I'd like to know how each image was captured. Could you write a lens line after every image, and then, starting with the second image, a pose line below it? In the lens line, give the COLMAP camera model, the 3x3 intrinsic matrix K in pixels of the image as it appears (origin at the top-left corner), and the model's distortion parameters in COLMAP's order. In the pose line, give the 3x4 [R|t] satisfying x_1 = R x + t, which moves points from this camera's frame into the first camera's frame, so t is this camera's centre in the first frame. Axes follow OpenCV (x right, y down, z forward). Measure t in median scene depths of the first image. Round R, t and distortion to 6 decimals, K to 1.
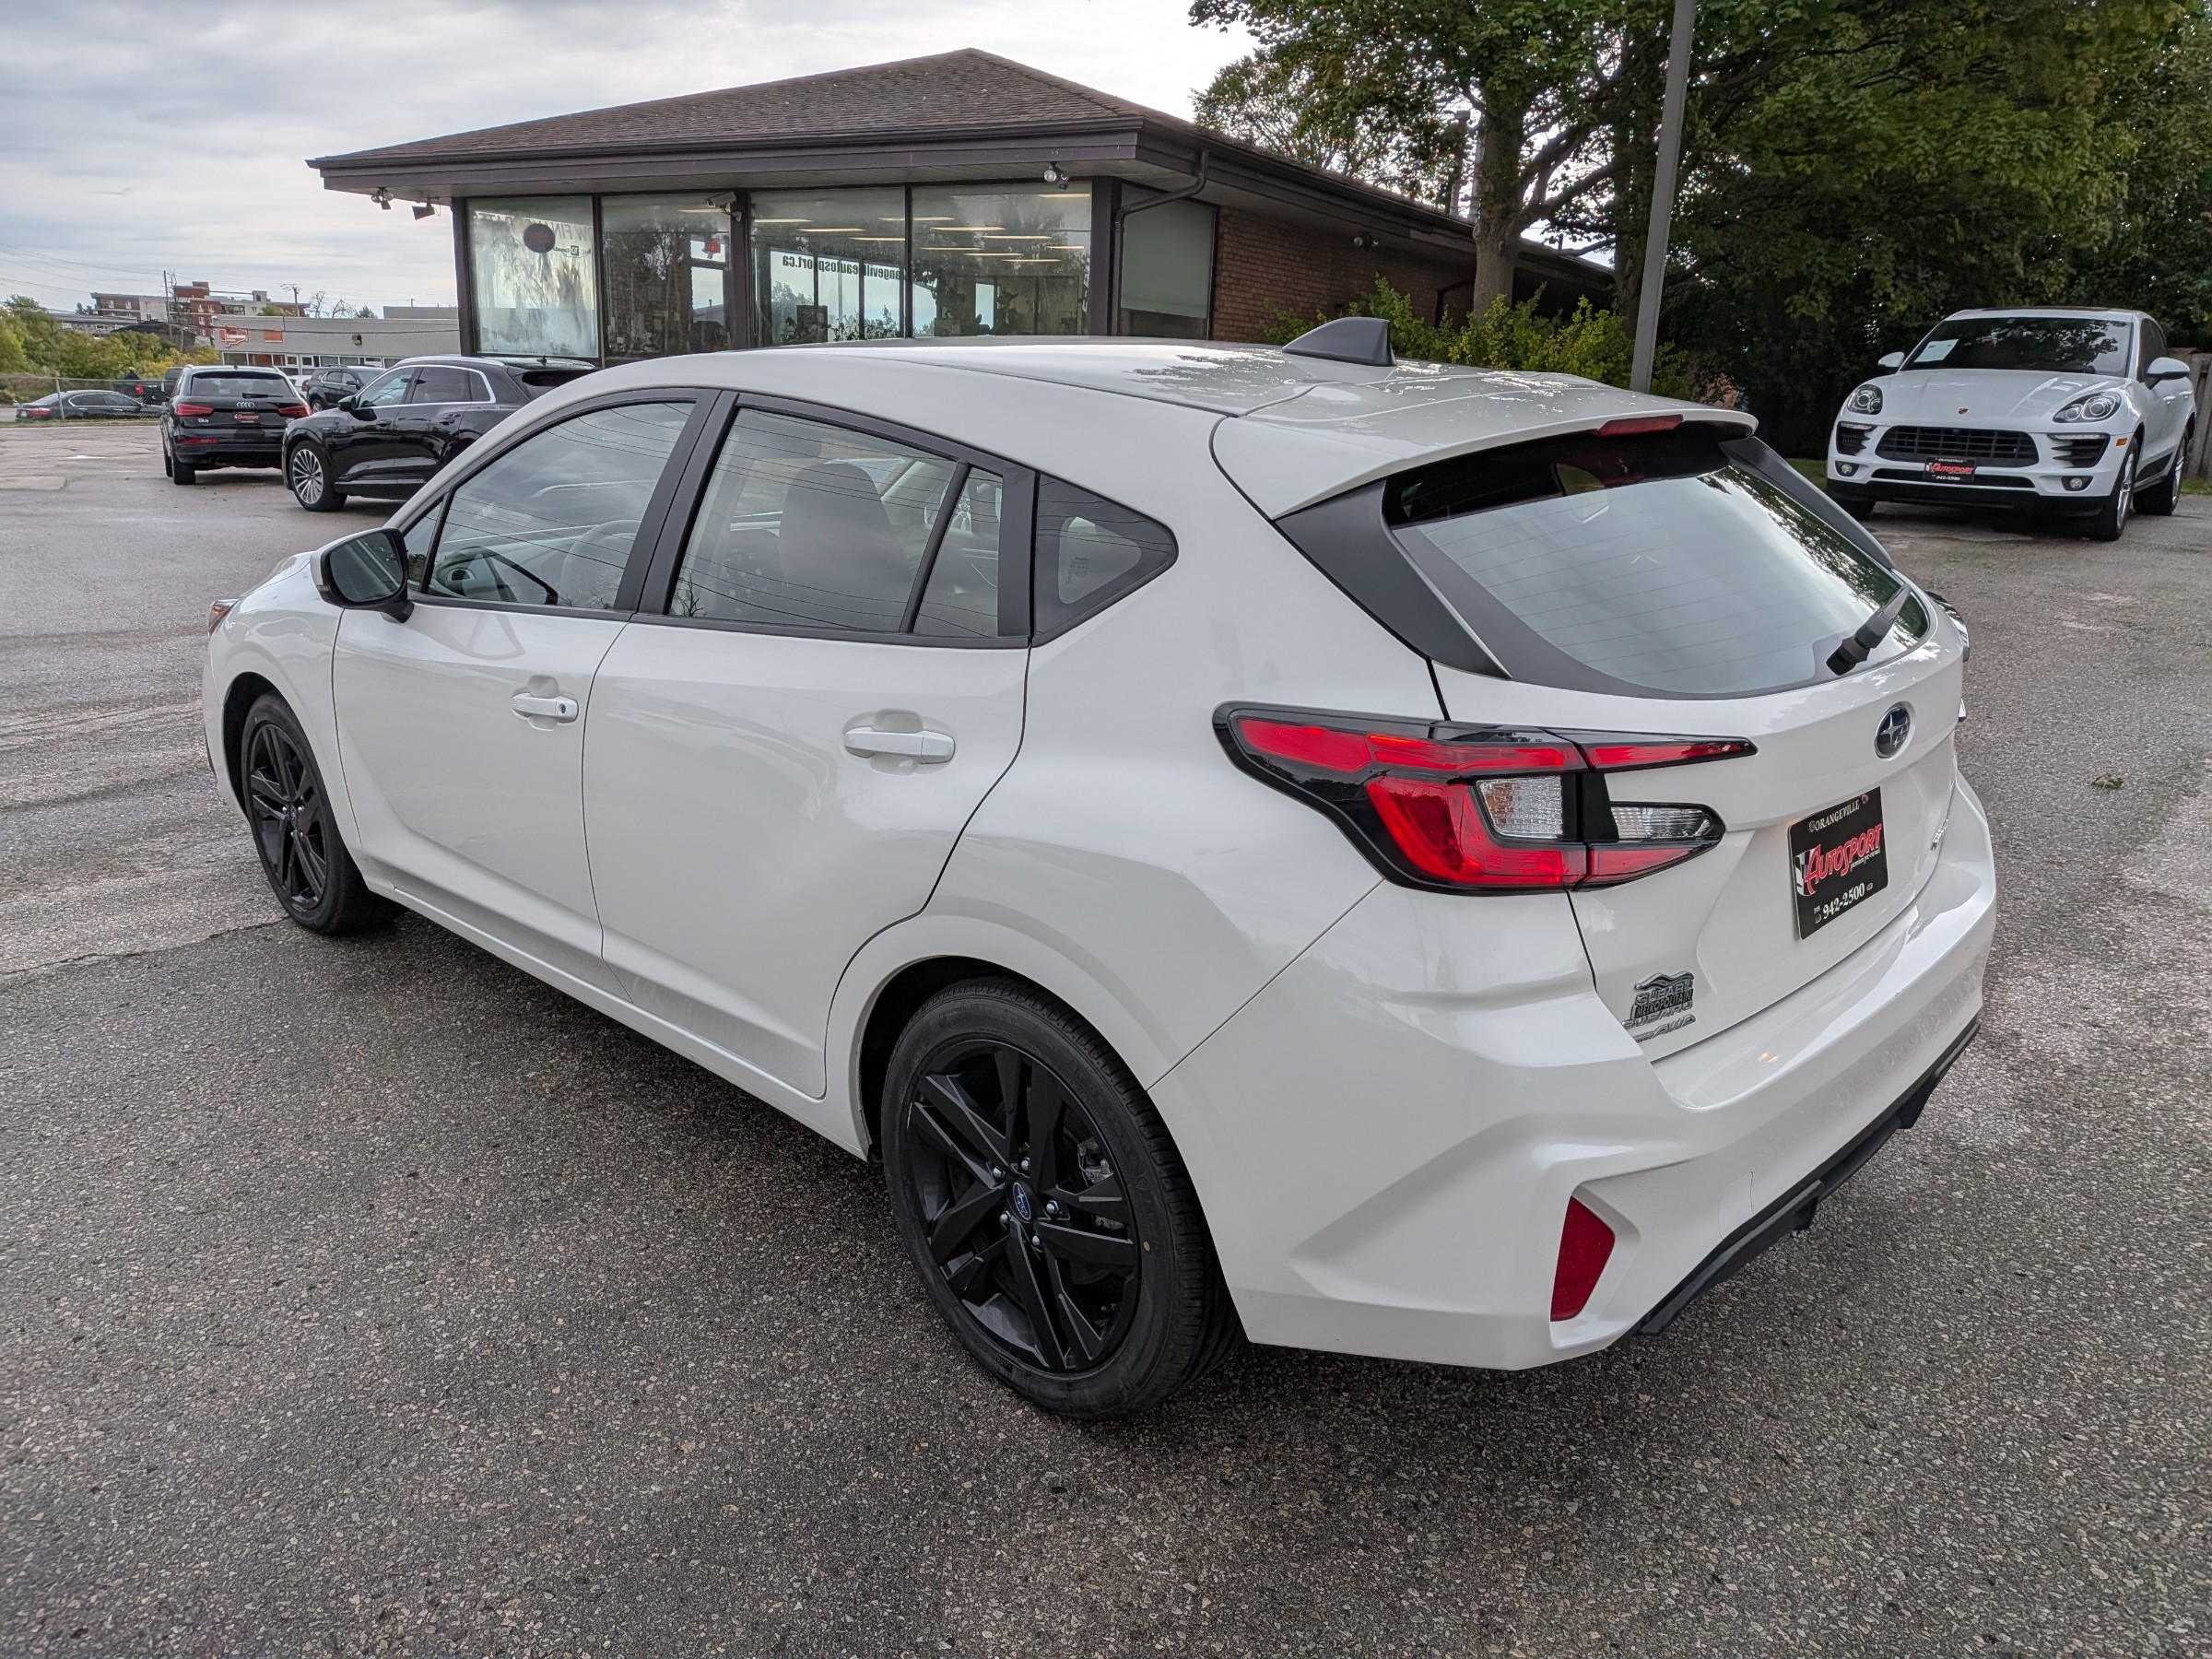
lens RADIAL K [[1624.8, 0, 1065.2], [0, 1624.8, 813.5], [0, 0, 1]] dist [0.006501, -0.007862]
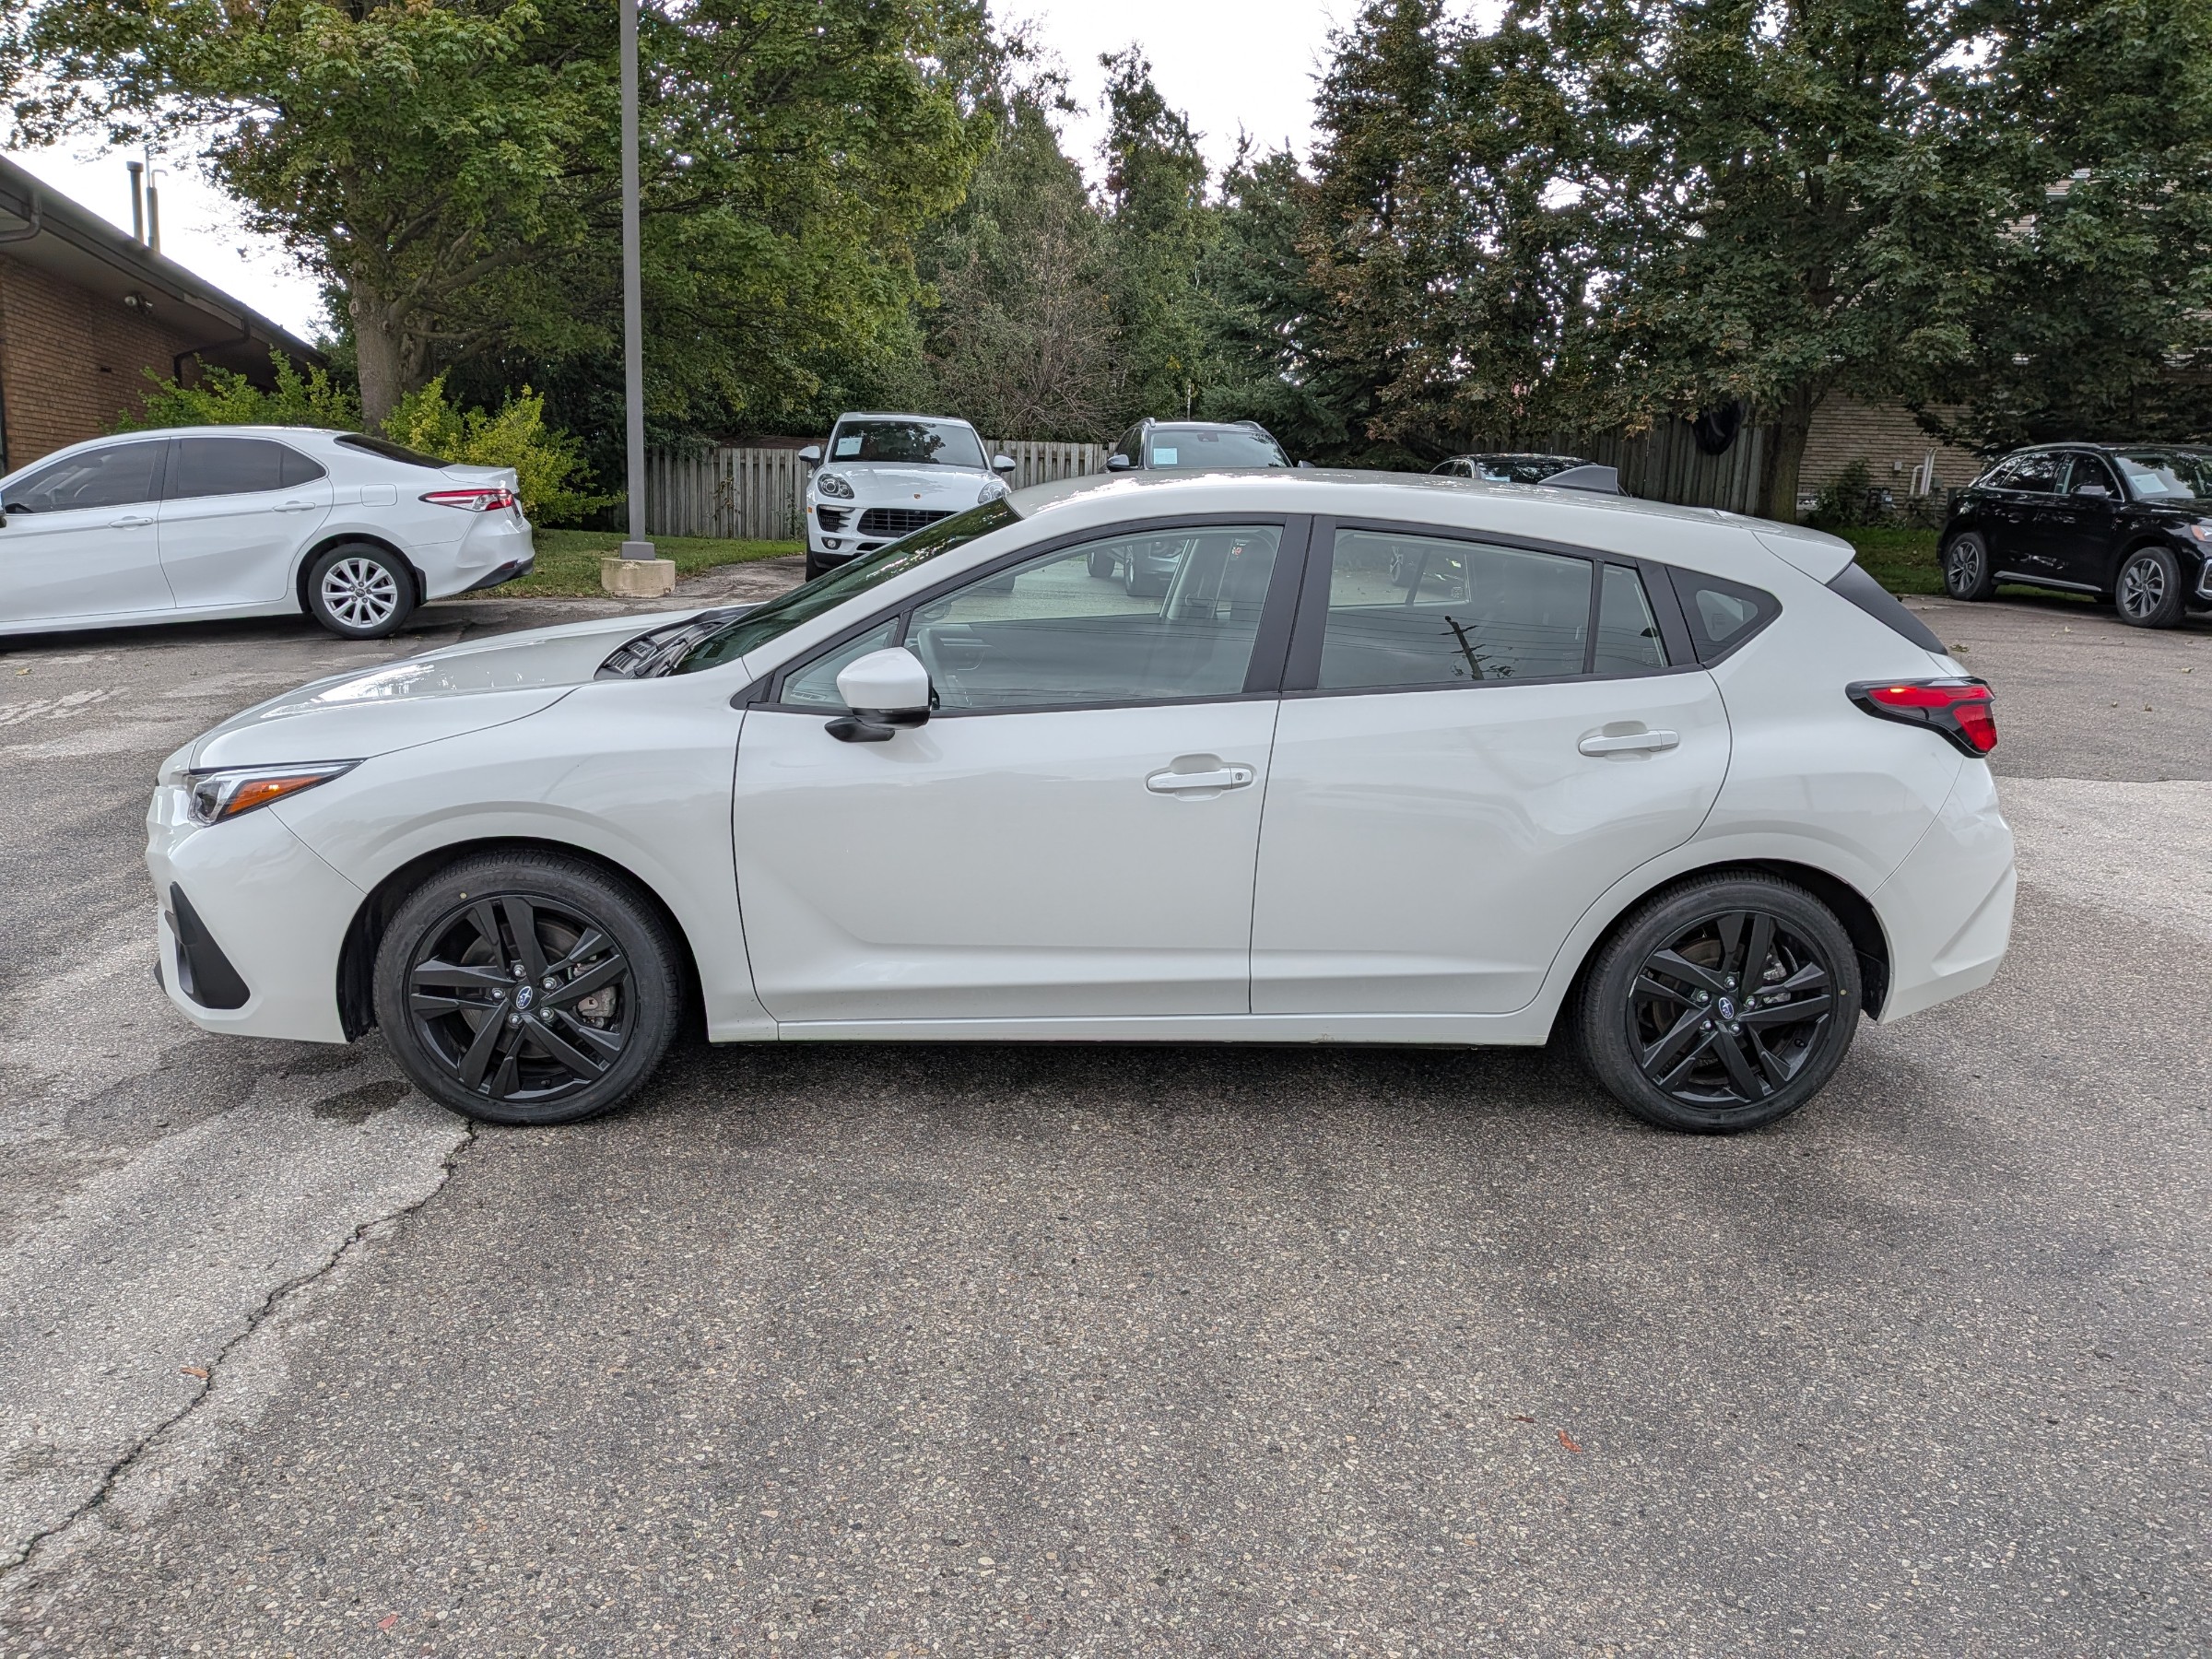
lens RADIAL K [[1624.8, 0, 1084.3], [0, 1624.8, 815.1], [0, 0, 1]] dist [0.006501, -0.007862]
pose [[0.672018, -0.154008, 0.724344, -1.042402], [0.185084, 0.982023, 0.037082, -0.084479], [-0.717033, 0.109145, 0.688441, 0.208355]]
